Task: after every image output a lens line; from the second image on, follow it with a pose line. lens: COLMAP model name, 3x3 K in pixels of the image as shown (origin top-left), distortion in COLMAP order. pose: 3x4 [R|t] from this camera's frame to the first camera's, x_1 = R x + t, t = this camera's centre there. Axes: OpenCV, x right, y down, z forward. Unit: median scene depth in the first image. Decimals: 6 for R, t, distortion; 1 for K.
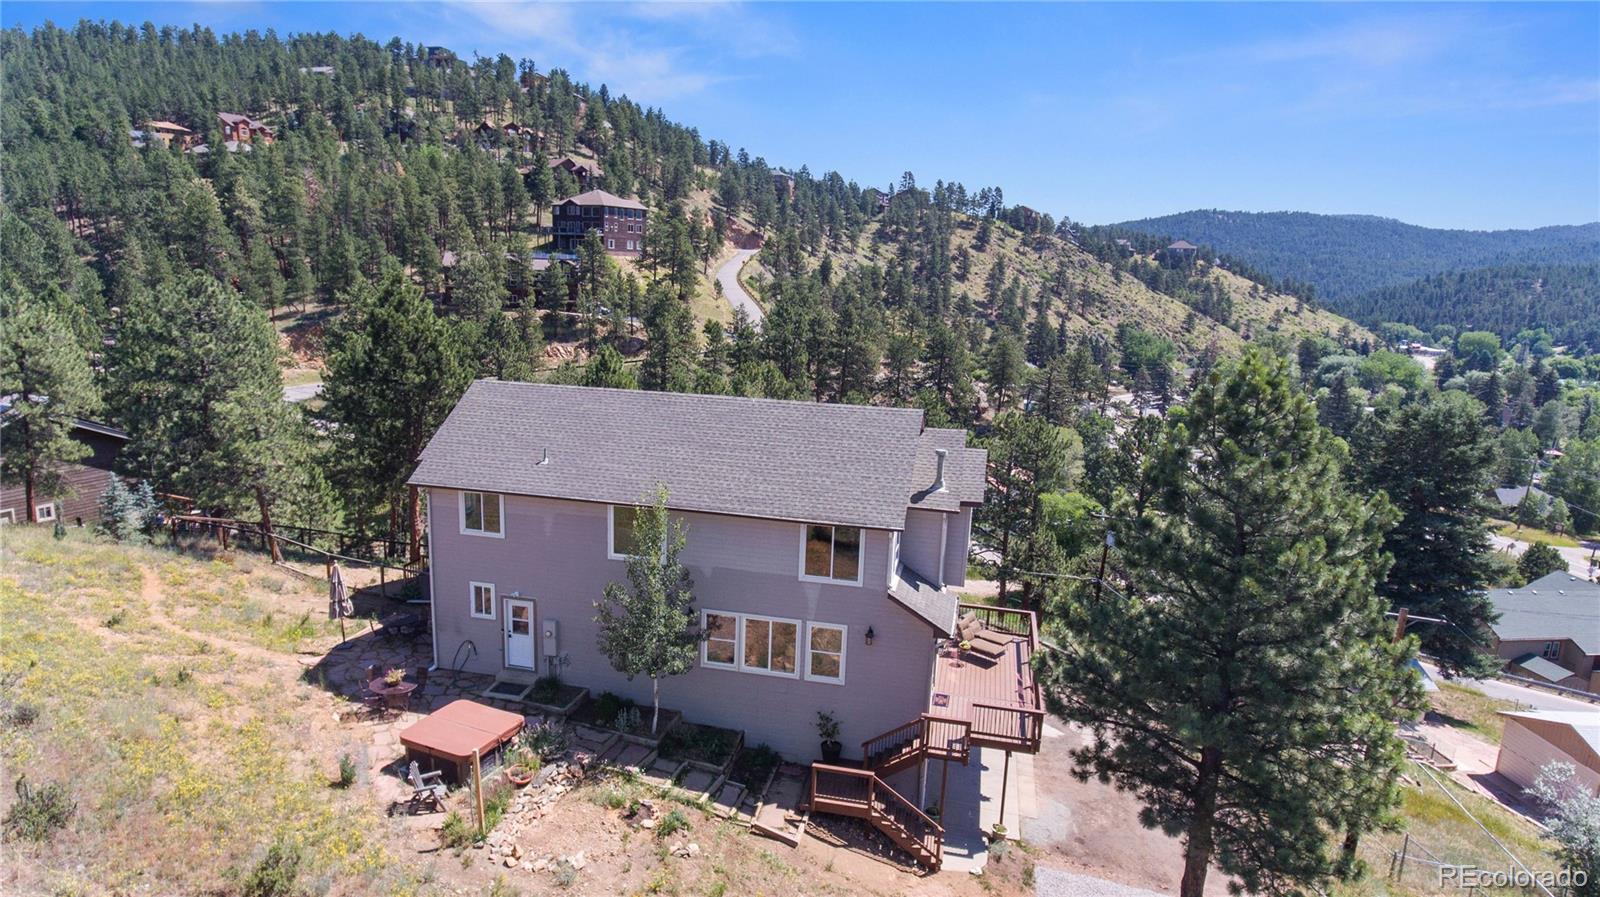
lens RADIAL K [[944.6, 0, 797.2], [0, 944.6, 447.8], [0, 0, 1]] dist [-0.015817, 0.004345]
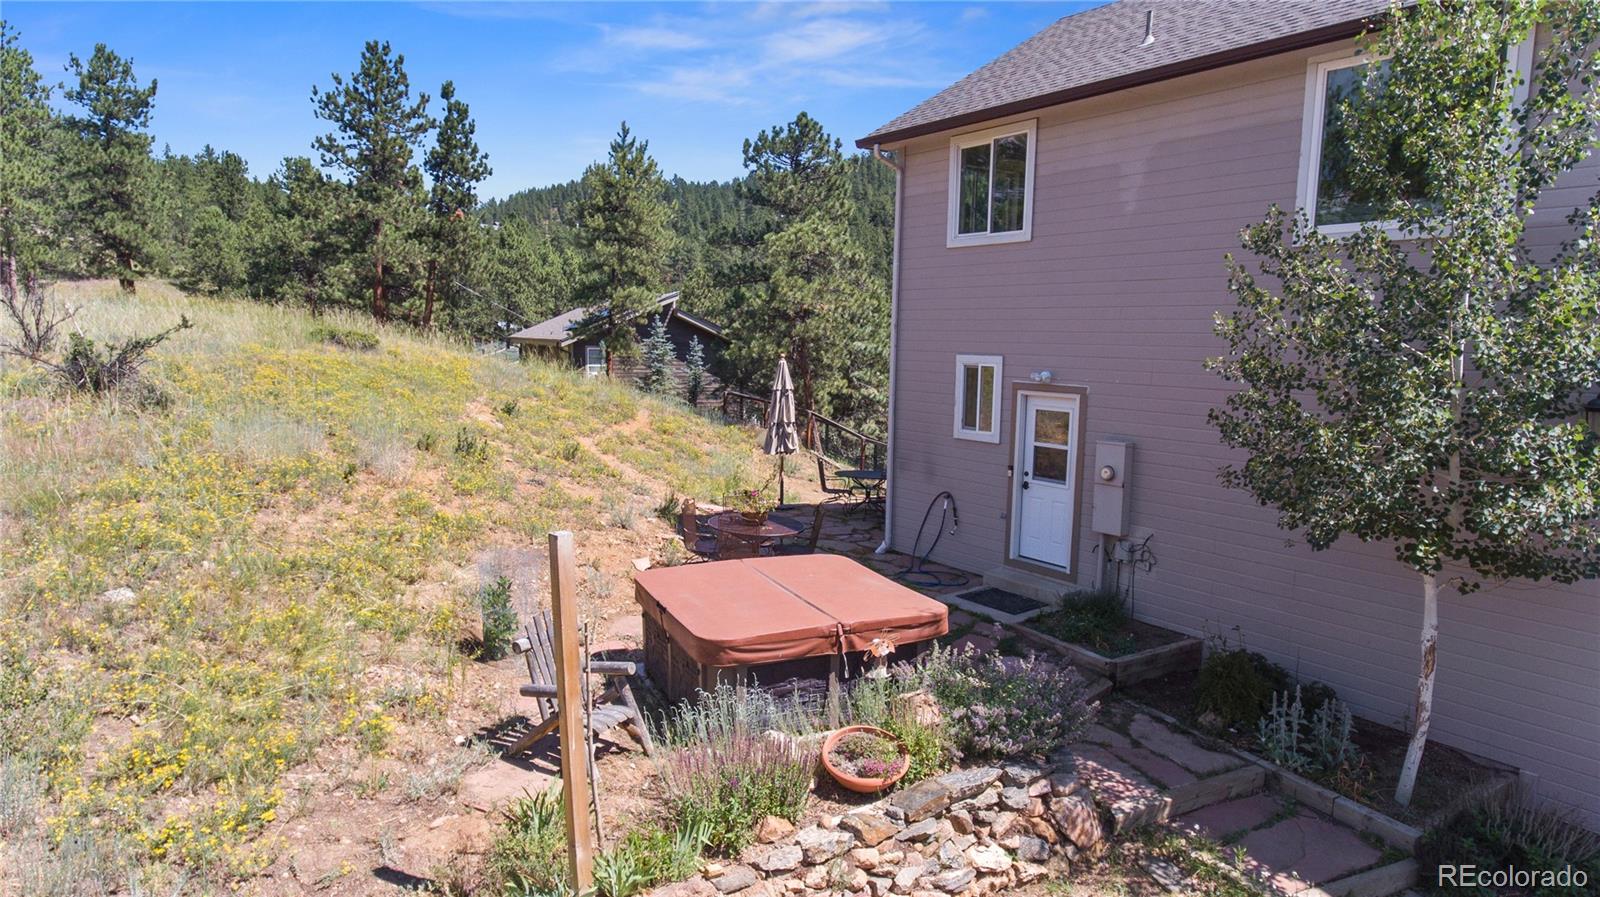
lens RADIAL K [[949.1, 0, 790.5], [0, 949.1, 453.4], [0, 0, 1]] dist [-0.004346, 0.002399]
pose [[0.736441, 0.060664, -0.673776, -0.095225], [-0.121589, 0.991622, -0.043615, 0.218183], [0.665485, 0.114044, 0.737647, 0.613910]]
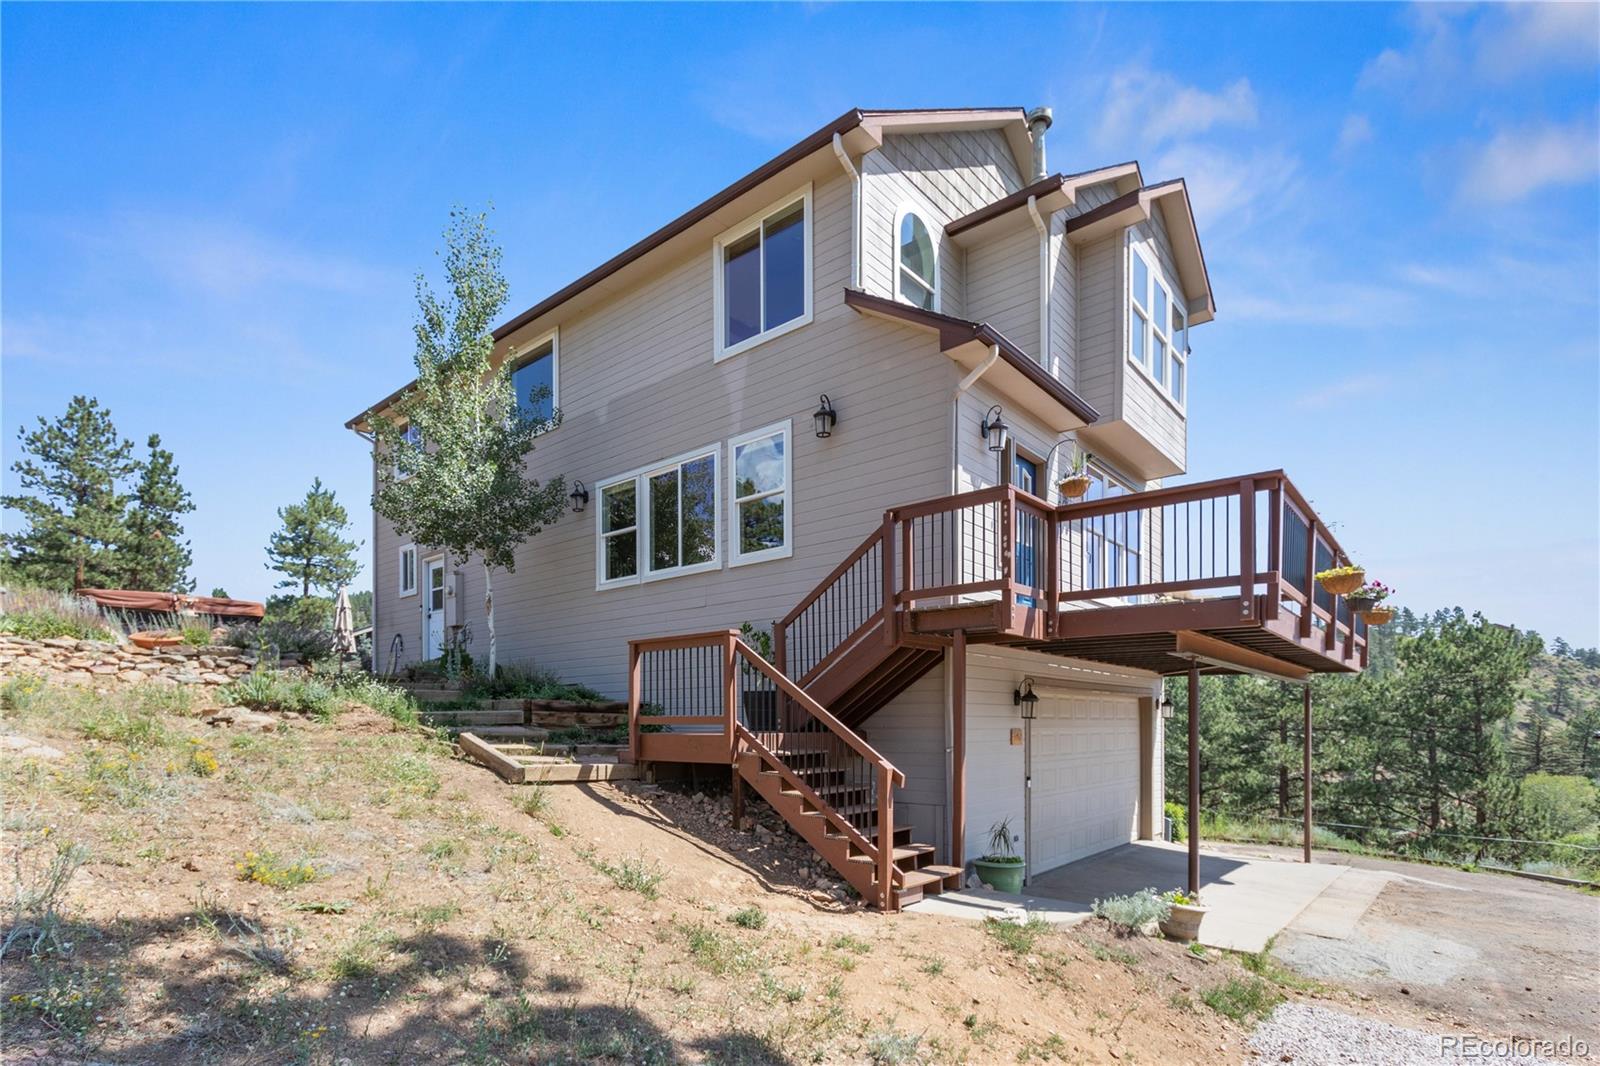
lens RADIAL K [[803.2, 0, 788.8], [0, 803.2, 723.9], [0, 0, 1]] dist [0.002302, 0.000013]
pose [[0.876193, -0.038511, -0.480420, 0.218326], [-0.061896, 0.979557, -0.191409, 0.379341], [0.477970, 0.197448, 0.855897, 0.632521]]
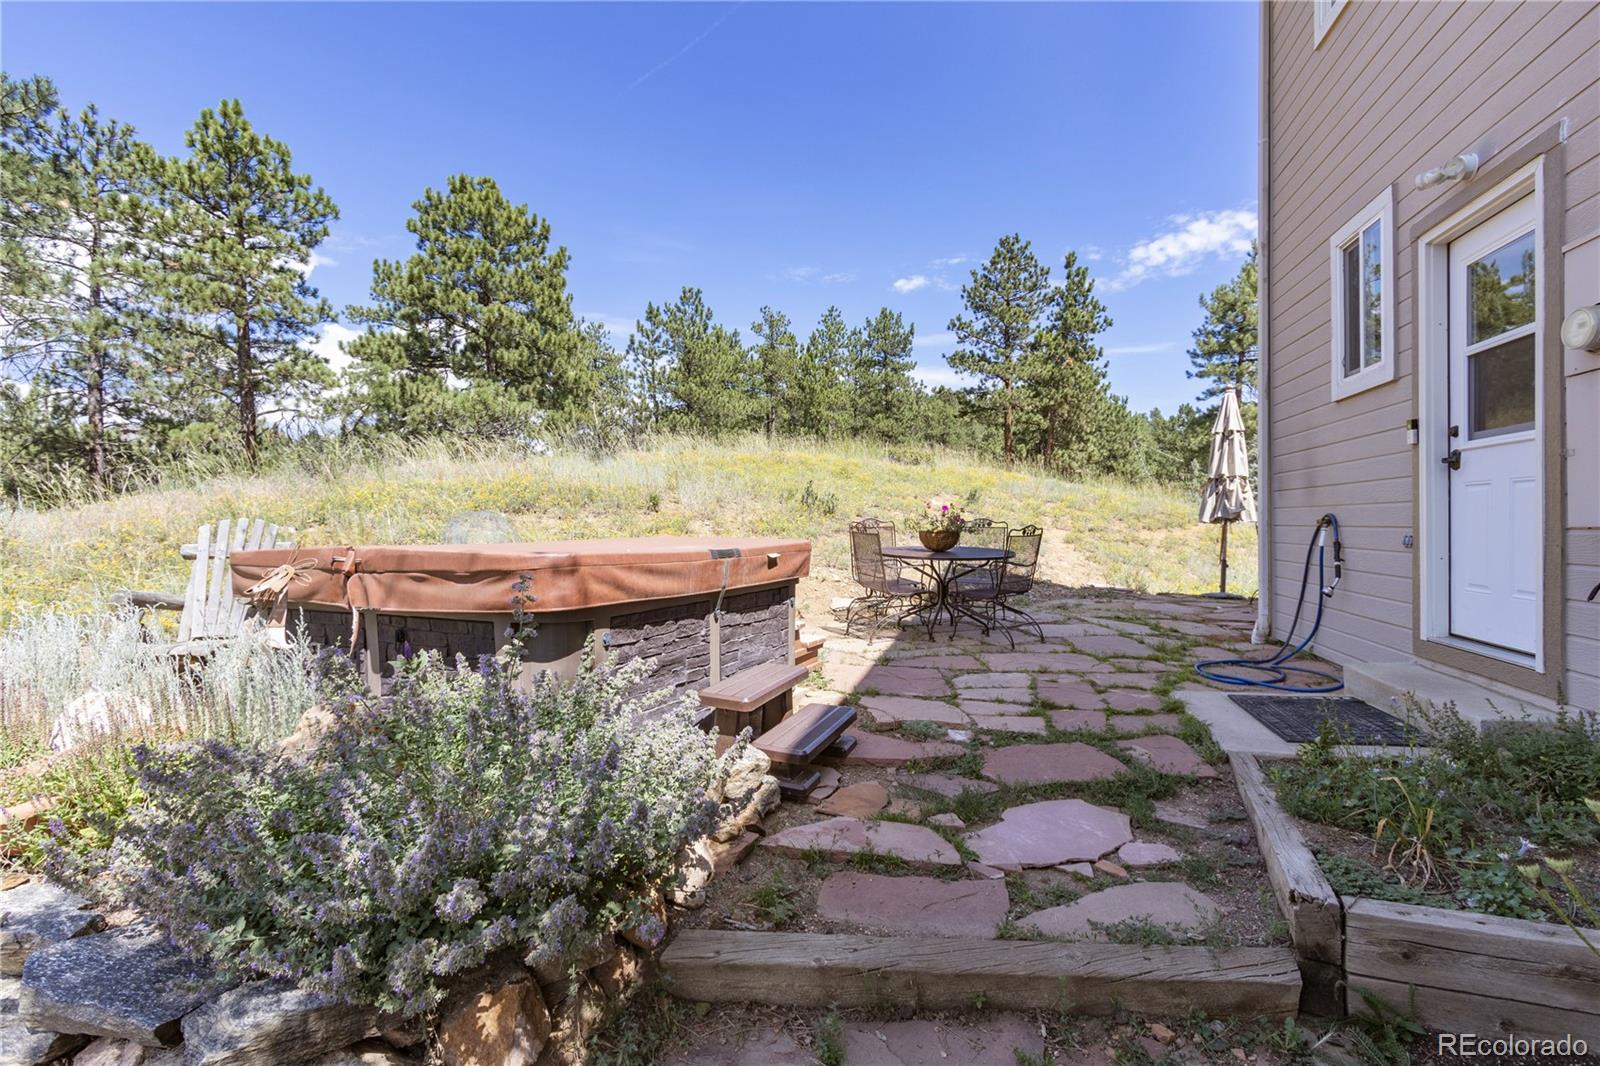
lens RADIAL K [[736.5, 0, 789.0], [0, 736.5, 532.0], [0, 0, 1]] dist [0.011989, 0.000778]
pose [[-0.070336, -0.026540, -0.997170, -0.159175], [-0.185331, 0.982589, -0.013079, 0.239012], [0.980156, 0.183886, -0.074030, 0.896274]]
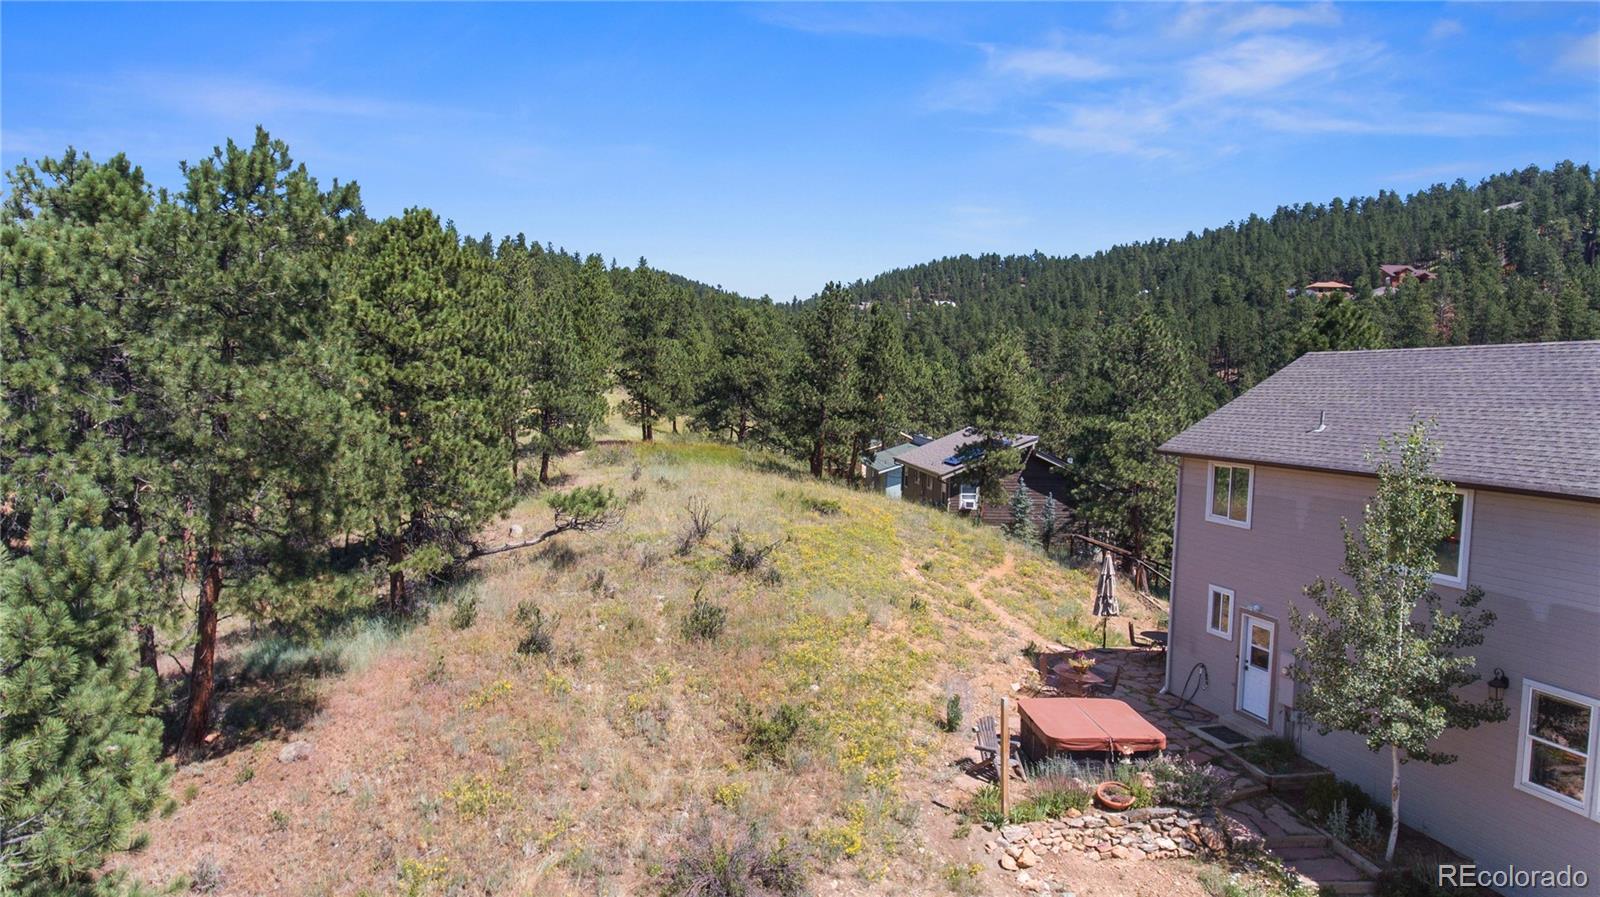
lens RADIAL K [[949.1, 0, 783.3], [0, 949.1, 459.4], [0, 0, 1]] dist [-0.004346, 0.002399]
pose [[0.440260, 0.038032, -0.897065, 0.191530], [-0.184639, 0.981584, -0.049001, 0.143915], [0.878681, 0.187207, 0.439174, 0.332953]]
